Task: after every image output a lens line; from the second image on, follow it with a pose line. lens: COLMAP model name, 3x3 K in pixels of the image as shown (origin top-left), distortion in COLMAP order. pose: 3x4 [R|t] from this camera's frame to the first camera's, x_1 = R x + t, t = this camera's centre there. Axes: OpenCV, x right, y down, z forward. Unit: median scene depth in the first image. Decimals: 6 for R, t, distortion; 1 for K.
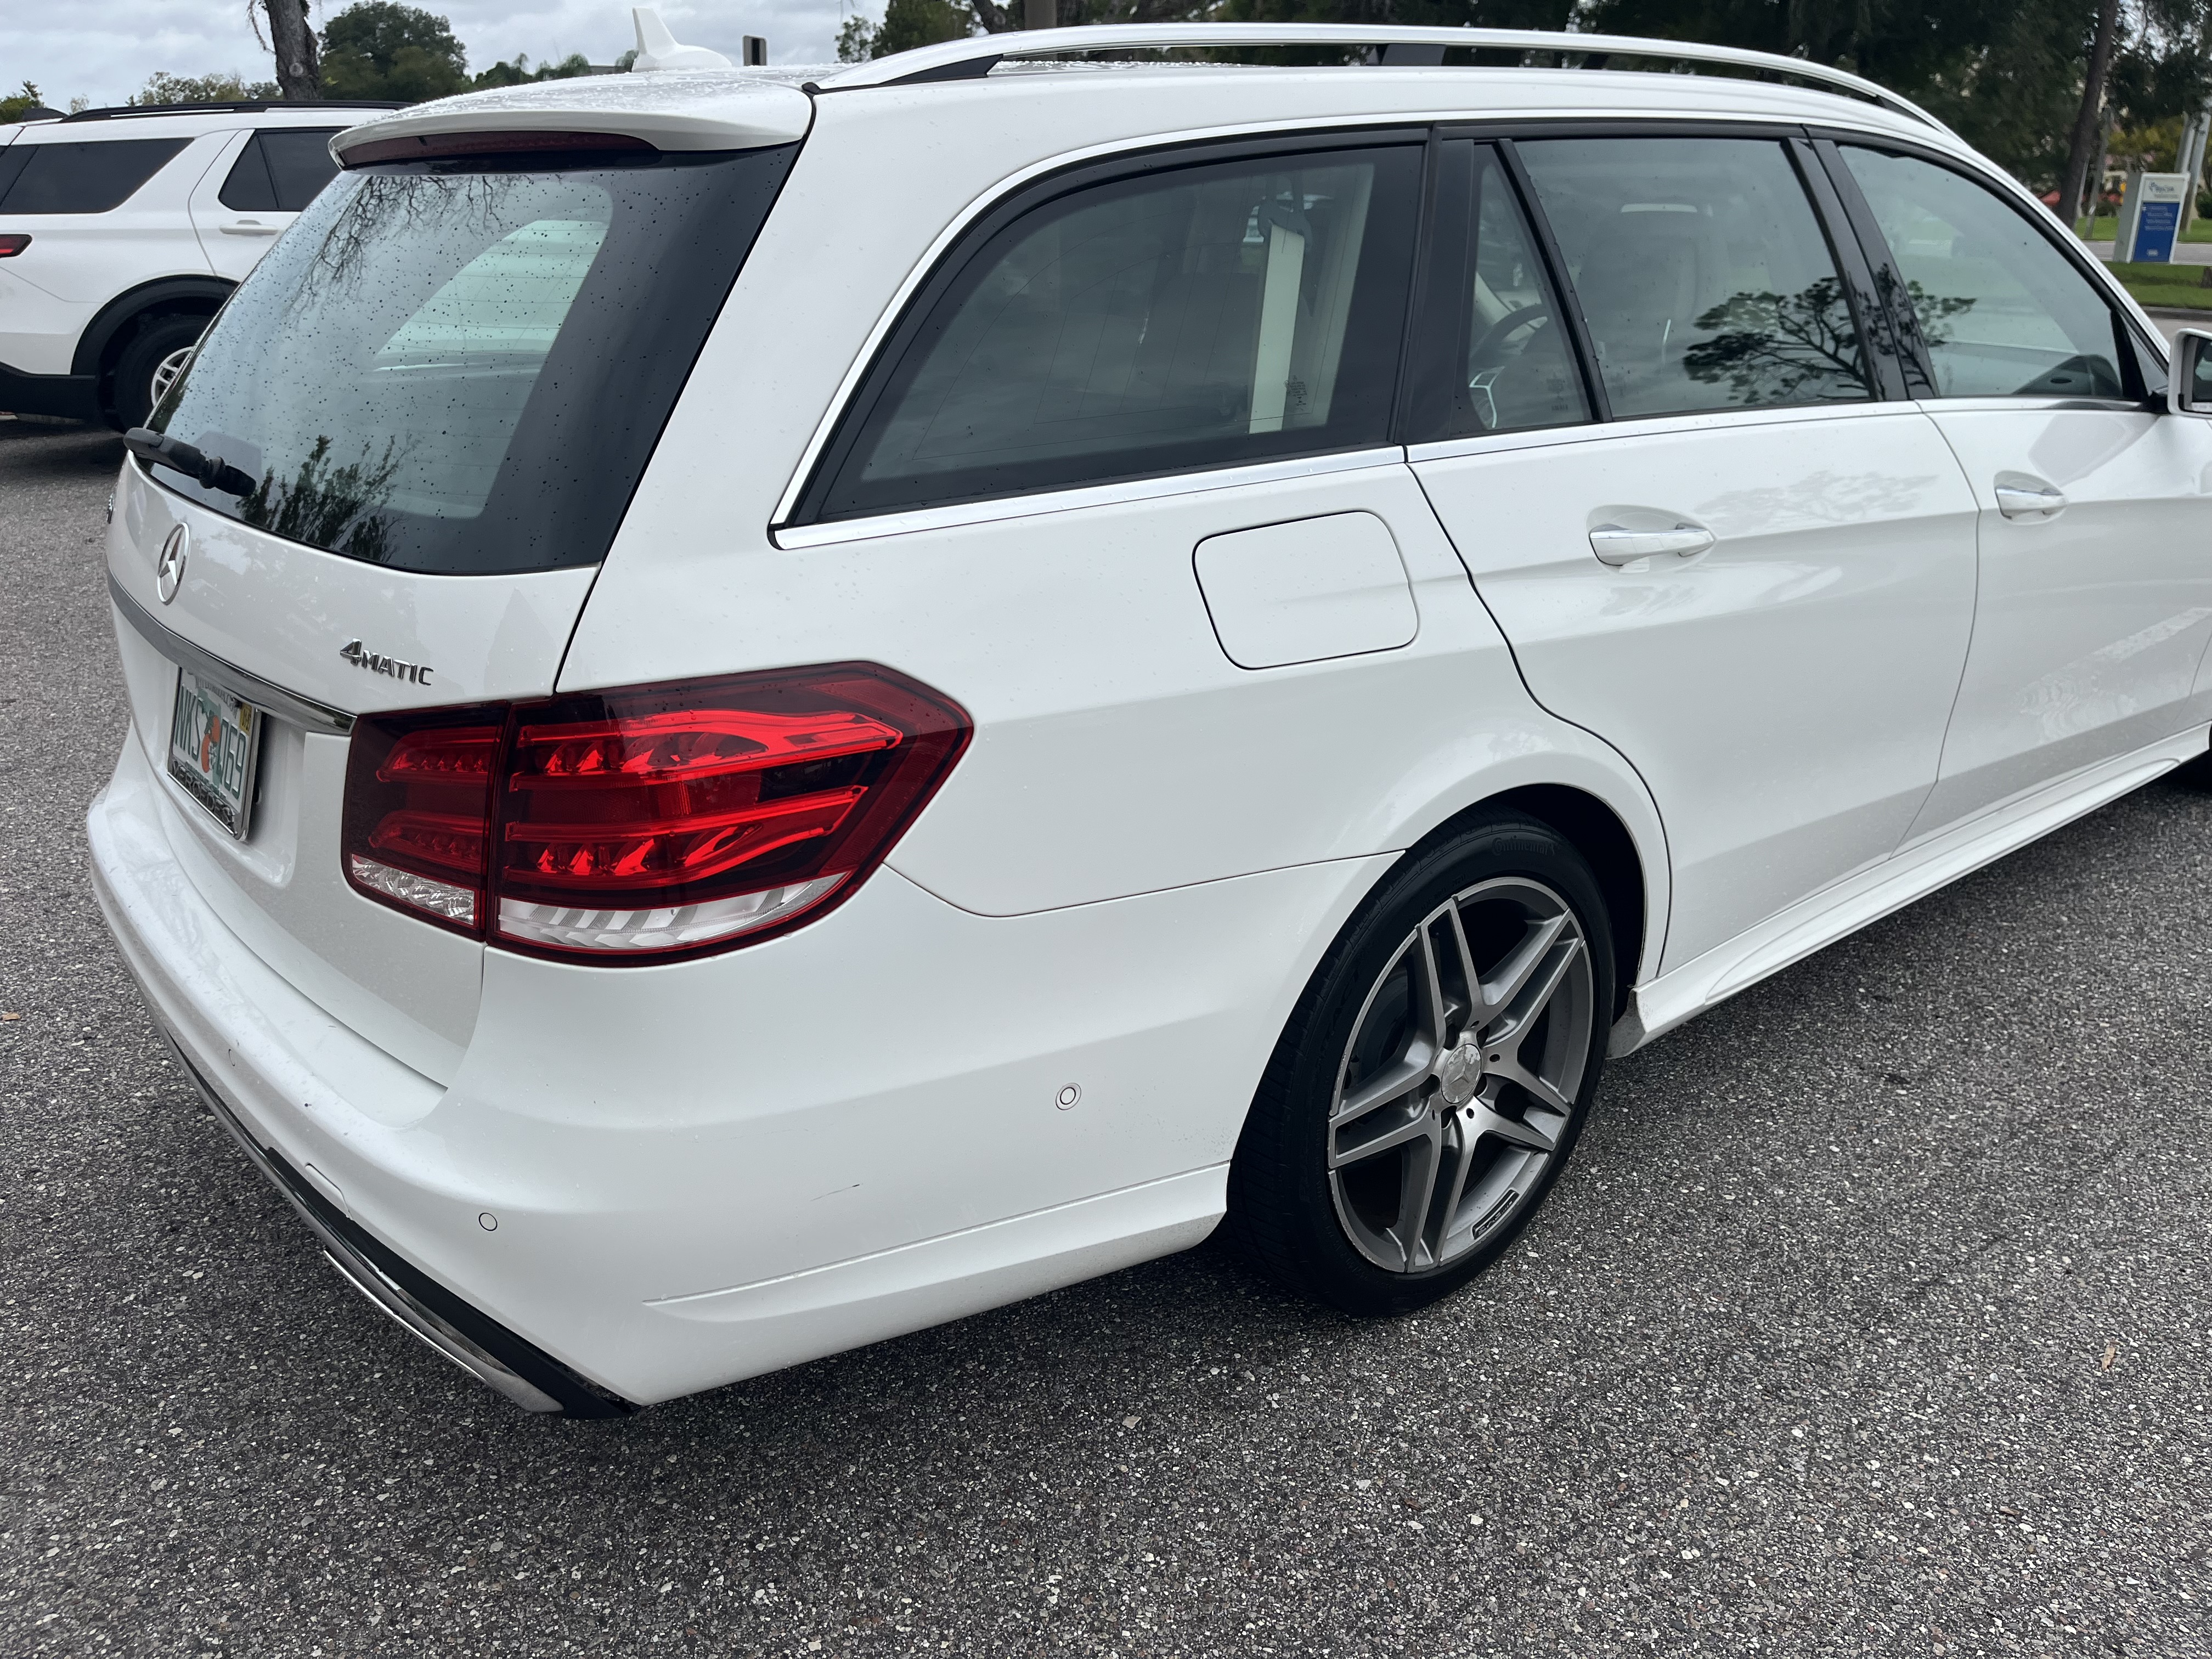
lens RADIAL K [[1671.1, 0, 1106.0], [0, 1671.1, 829.5], [0, 0, 1]] dist [0.006694, 0.003943]
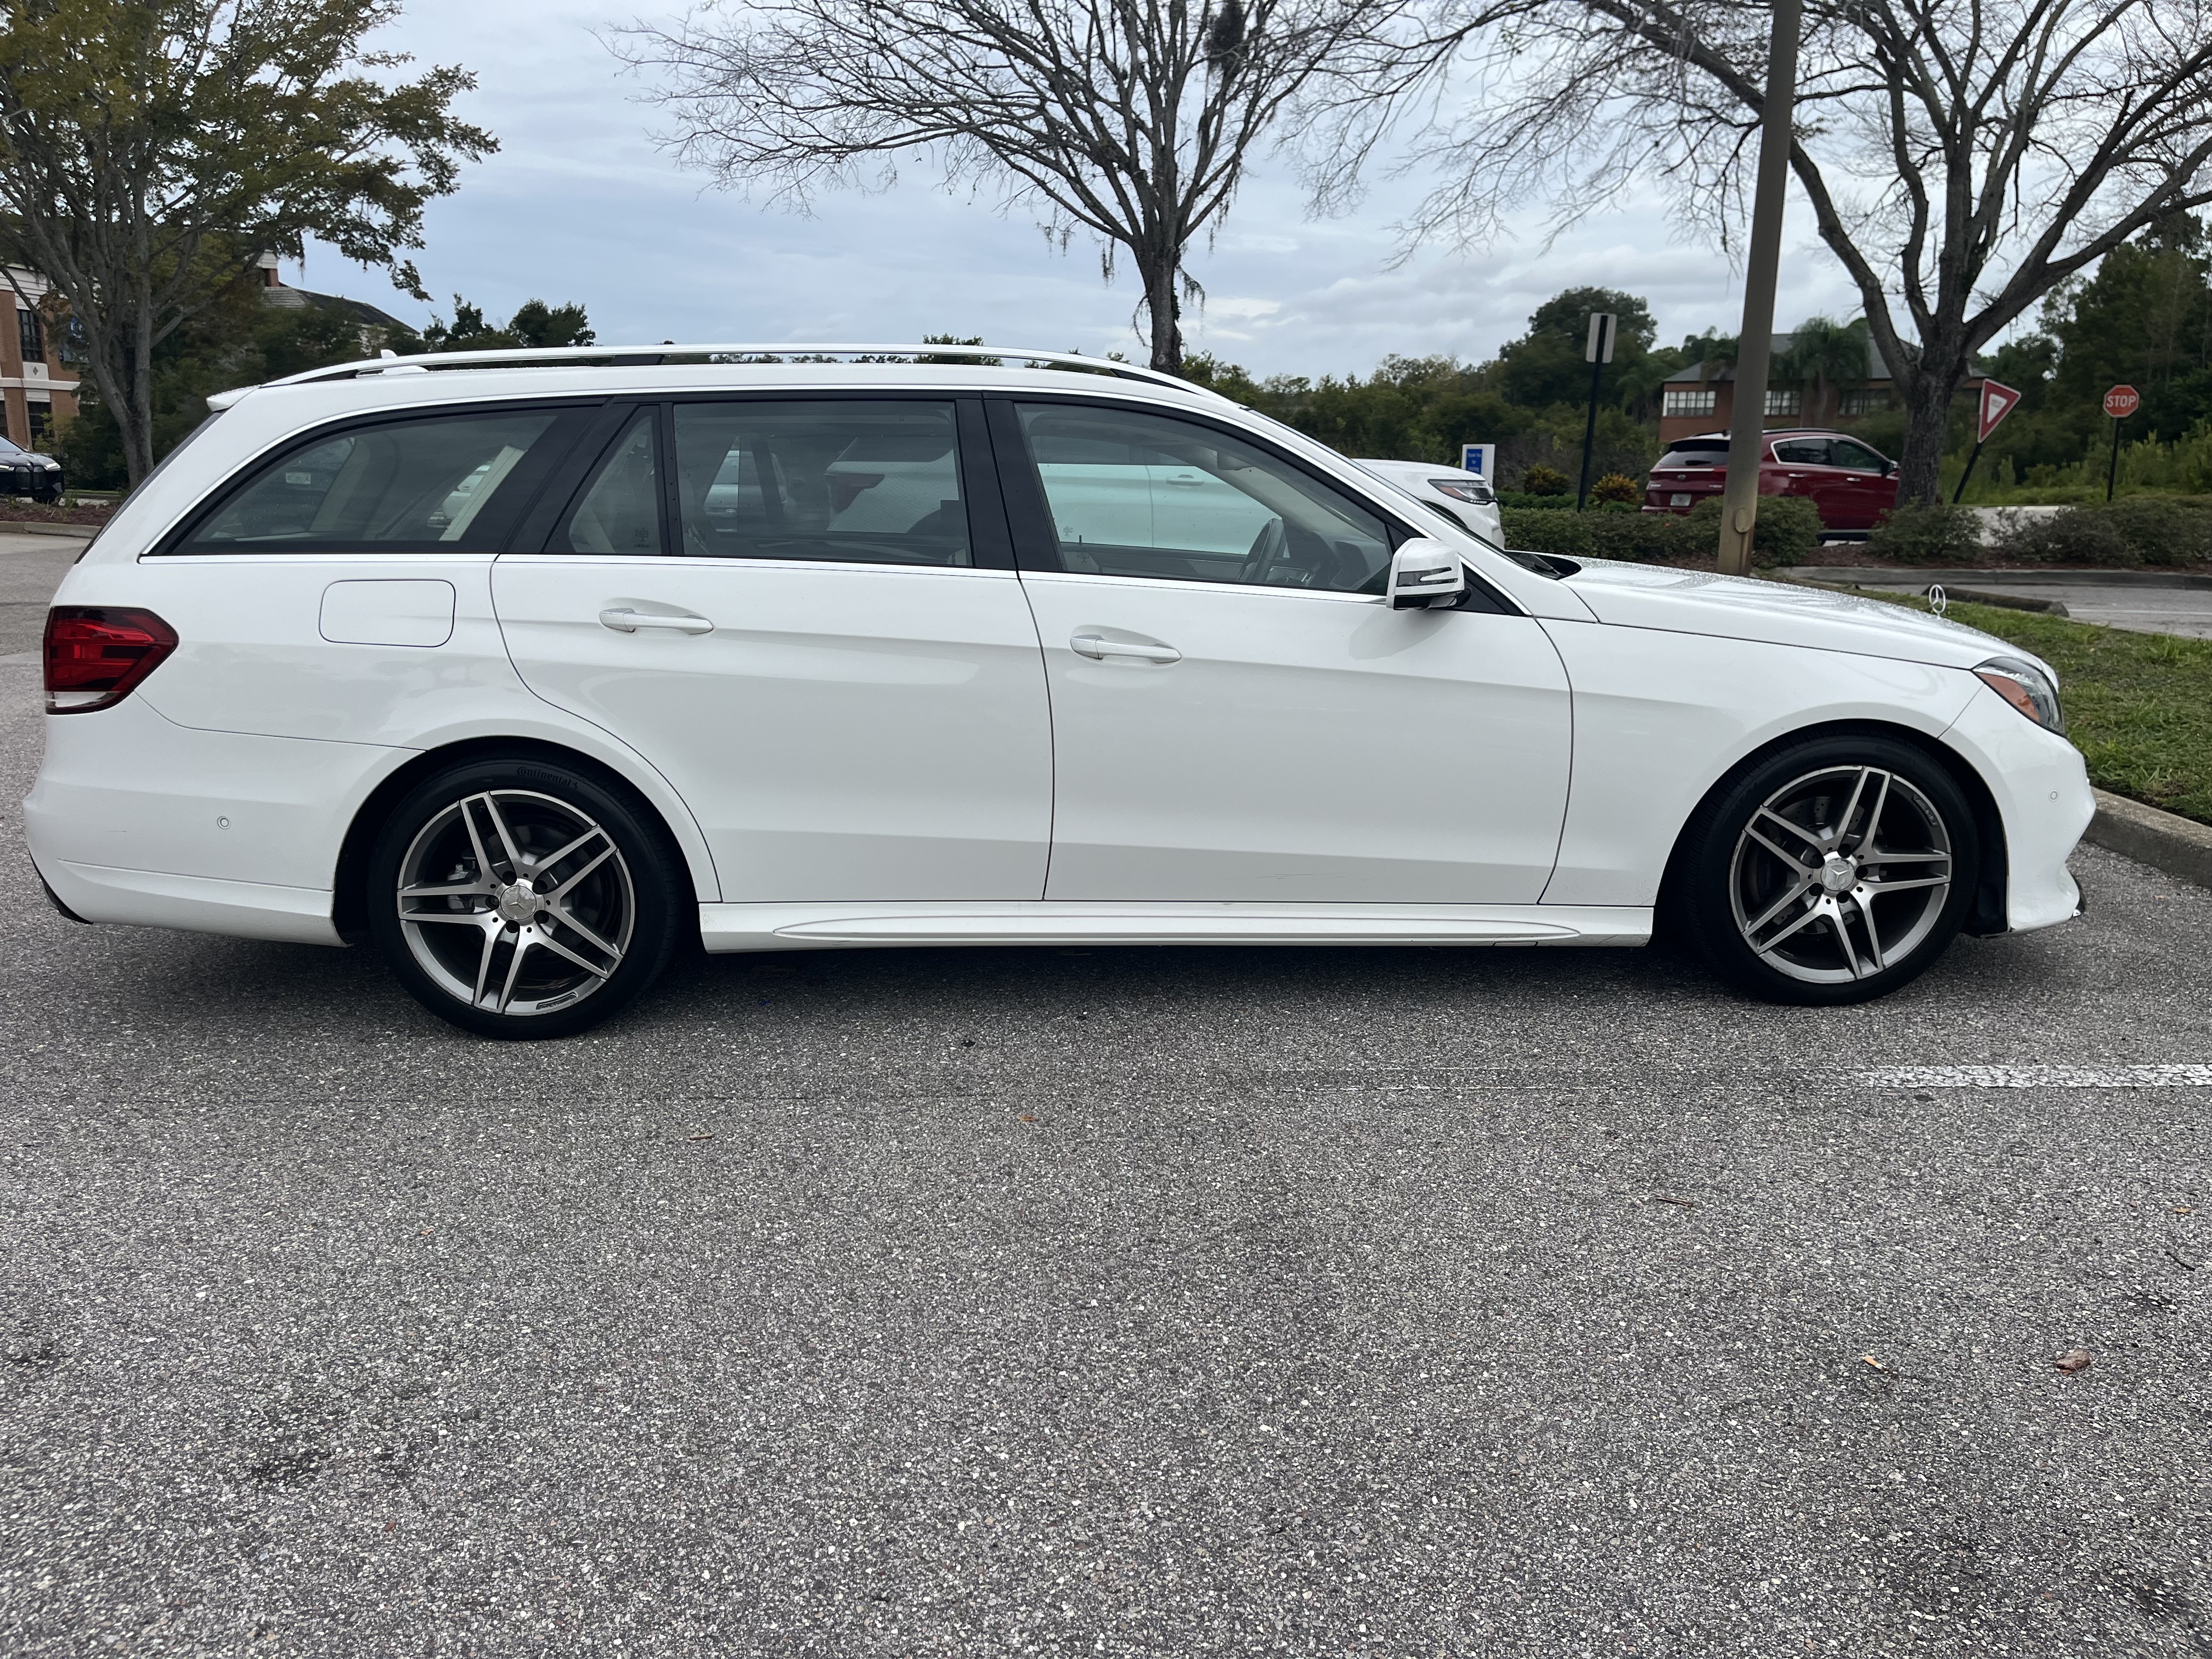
lens RADIAL K [[1671.1, 0, 1106.0], [0, 1671.1, 829.5], [0, 0, 1]] dist [0.006694, 0.003943]
pose [[0.812352, 0.133110, -0.567773, 1.695085], [-0.212585, 0.974201, -0.075765, 0.070364], [0.543040, 0.182248, 0.819691, -0.132539]]
